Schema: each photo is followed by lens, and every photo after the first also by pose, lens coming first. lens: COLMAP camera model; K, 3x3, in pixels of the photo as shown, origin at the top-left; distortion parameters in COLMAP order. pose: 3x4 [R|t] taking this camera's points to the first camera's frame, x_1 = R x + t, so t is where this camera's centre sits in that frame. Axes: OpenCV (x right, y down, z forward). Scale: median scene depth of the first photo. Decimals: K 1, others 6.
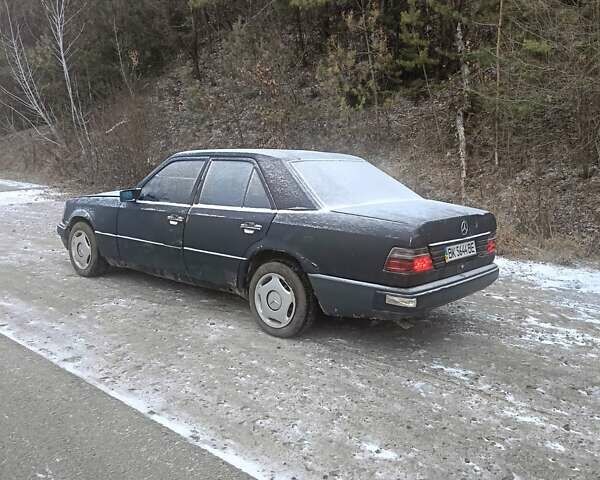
lens RADIAL K [[561.5, 0, 300.0], [0, 561.5, 240.0], [0, 0, 1]] dist [0.089966, -0.130709]
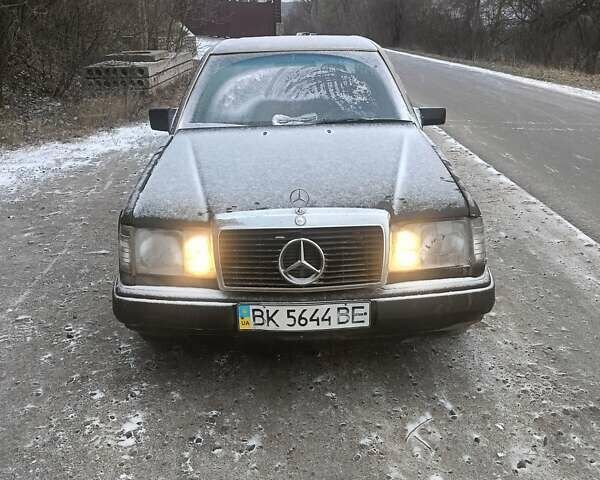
lens RADIAL K [[561.5, 0, 300.0], [0, 561.5, 240.0], [0, 0, 1]] dist [0.089966, -0.130709]
pose [[-0.662873, -0.283204, 0.693105, -0.828086], [0.113419, 0.877042, 0.466833, -0.328671], [-0.740091, 0.388062, -0.549247, 1.806487]]
